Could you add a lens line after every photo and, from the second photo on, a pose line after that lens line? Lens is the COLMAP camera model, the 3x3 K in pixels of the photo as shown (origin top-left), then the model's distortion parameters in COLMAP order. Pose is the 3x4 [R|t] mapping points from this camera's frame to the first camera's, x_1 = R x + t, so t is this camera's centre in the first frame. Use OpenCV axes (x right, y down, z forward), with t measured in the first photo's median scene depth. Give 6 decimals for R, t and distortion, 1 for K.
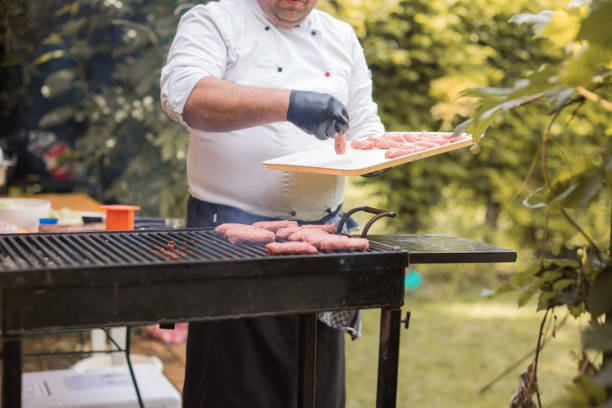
lens RADIAL K [[891.5, 0, 295.2], [0, 891.5, 212.8], [0, 0, 1]] dist [-0.053139, 0.000000]
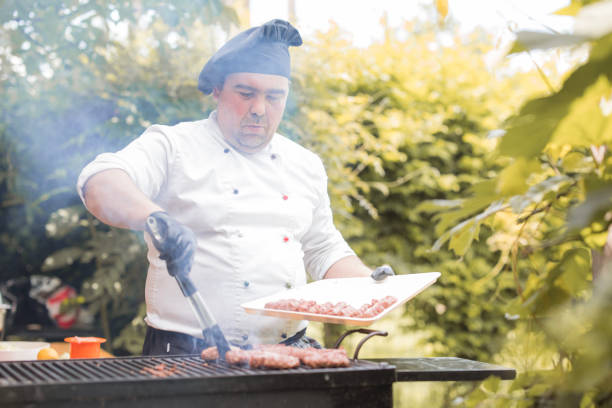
lens RADIAL K [[1077.6, 0, 306.8], [0, 1077.6, 204.2], [0, 0, 1]] dist [-0.042911, 0.000000]
pose [[0.998659, -0.031769, -0.040886, 0.051550], [0.024872, 0.986909, -0.159348, 0.032806], [0.045413, 0.158117, 0.986376, -0.143772]]
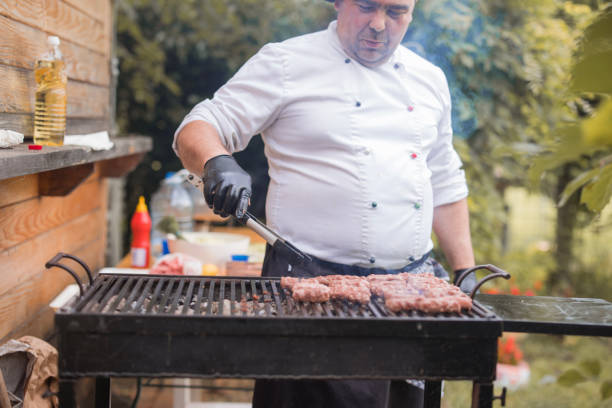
lens RADIAL K [[891.5, 0, 301.7], [0, 891.5, 199.2], [0, 0, 1]] dist [-0.053139, 0.000000]
pose [[0.939538, 0.026338, -0.341431, 0.148132], [-0.043084, 0.998207, -0.041557, -0.019491], [0.339724, 0.053755, 0.938988, 0.056350]]
